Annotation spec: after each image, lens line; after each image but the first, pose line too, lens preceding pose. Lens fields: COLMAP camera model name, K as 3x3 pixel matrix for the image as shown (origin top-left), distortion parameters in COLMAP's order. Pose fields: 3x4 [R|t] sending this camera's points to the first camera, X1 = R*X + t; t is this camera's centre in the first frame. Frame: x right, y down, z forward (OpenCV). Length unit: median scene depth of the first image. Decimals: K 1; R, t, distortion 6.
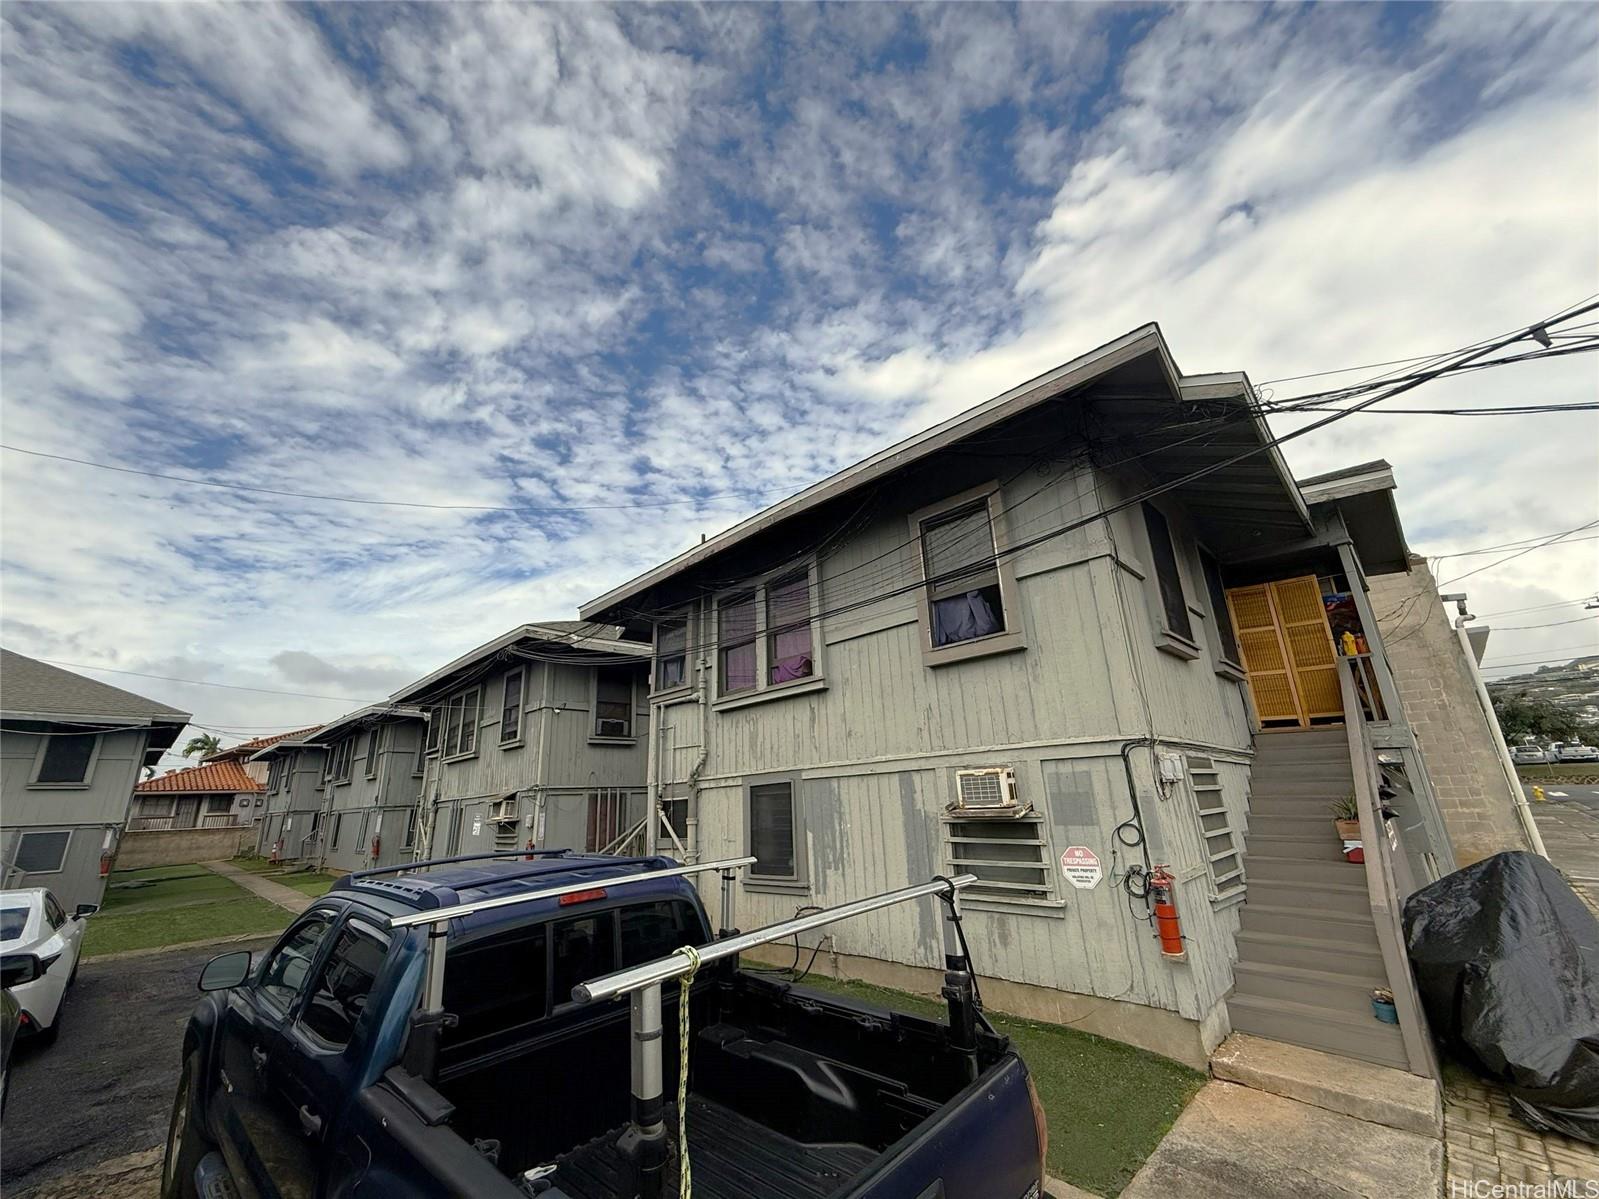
lens RADIAL K [[636.0, 0, 795.7], [0, 636.0, 599.4], [0, 0, 1]] dist [-0.000850, 0.001173]
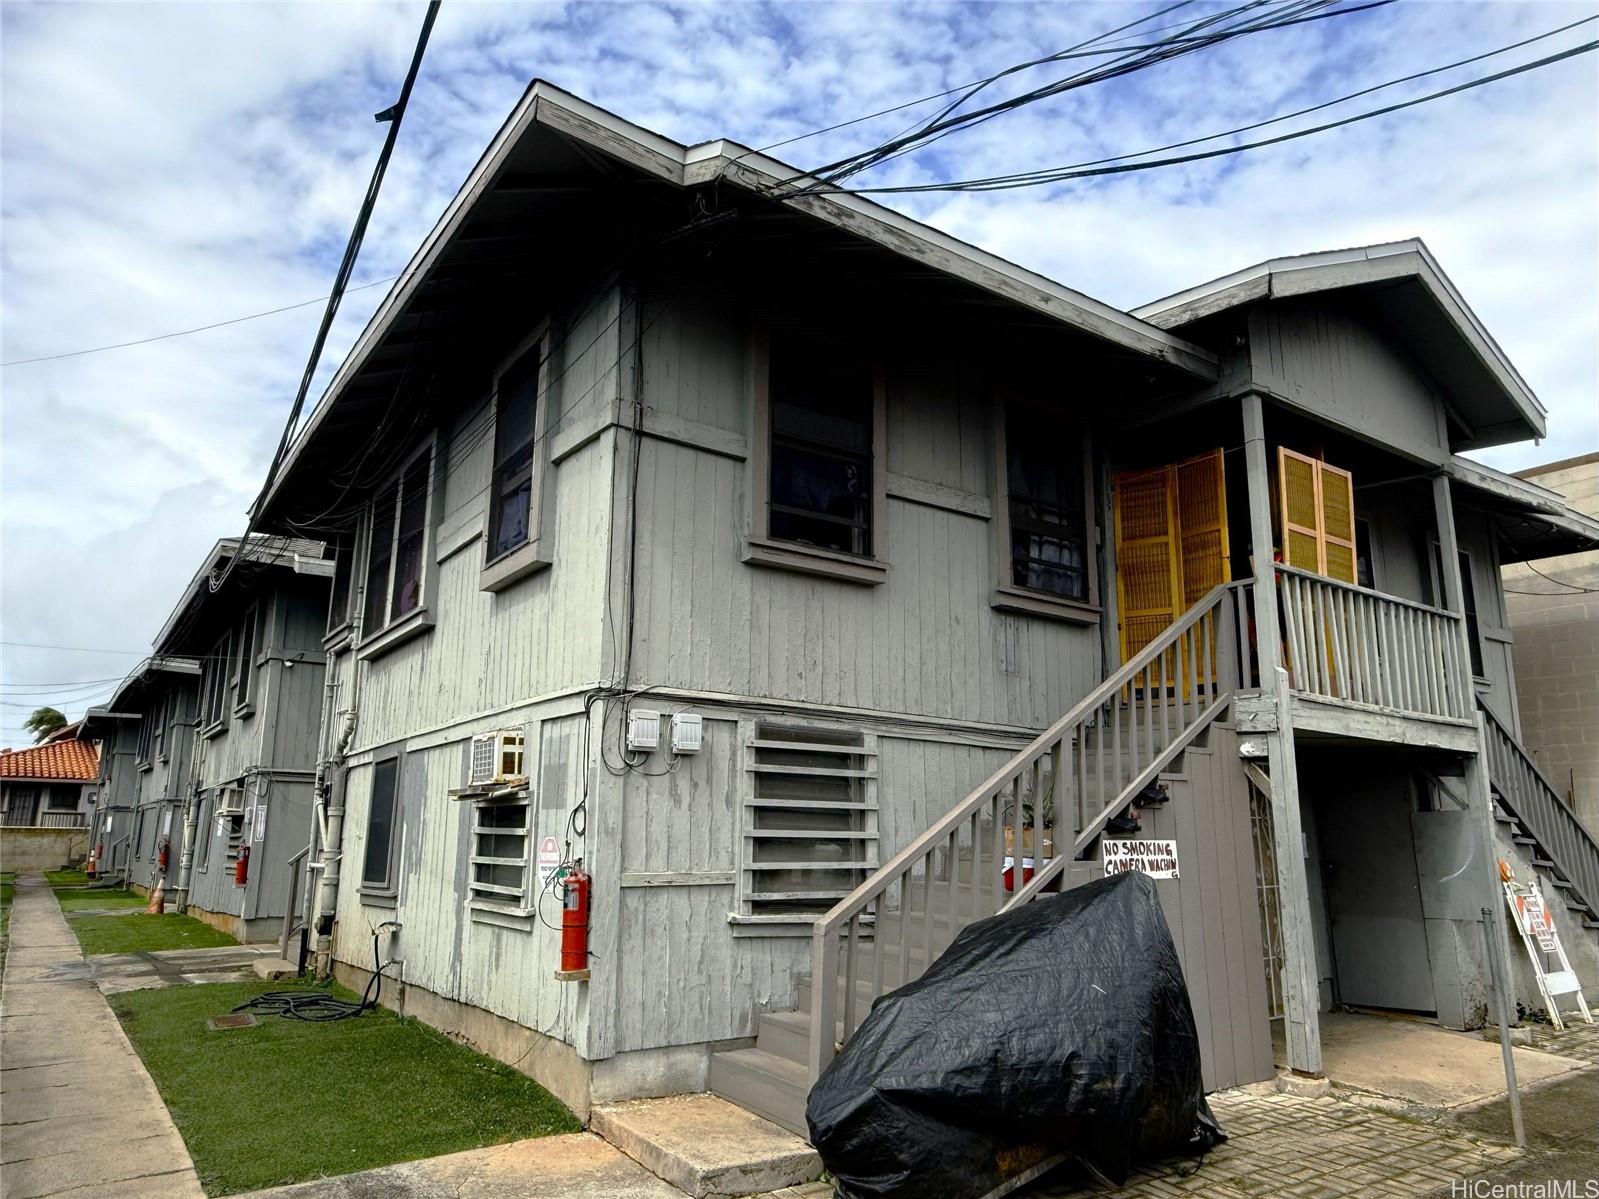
lens RADIAL K [[1097.9, 0, 804.9], [0, 1097.9, 599.9], [0, 0, 1]] dist [-0.010291, 0.015548]
pose [[0.981126, 0.007558, -0.193219, 0.718098], [0.009409, 0.996186, 0.086745, 0.012748], [0.193138, -0.086926, 0.977313, -0.098381]]
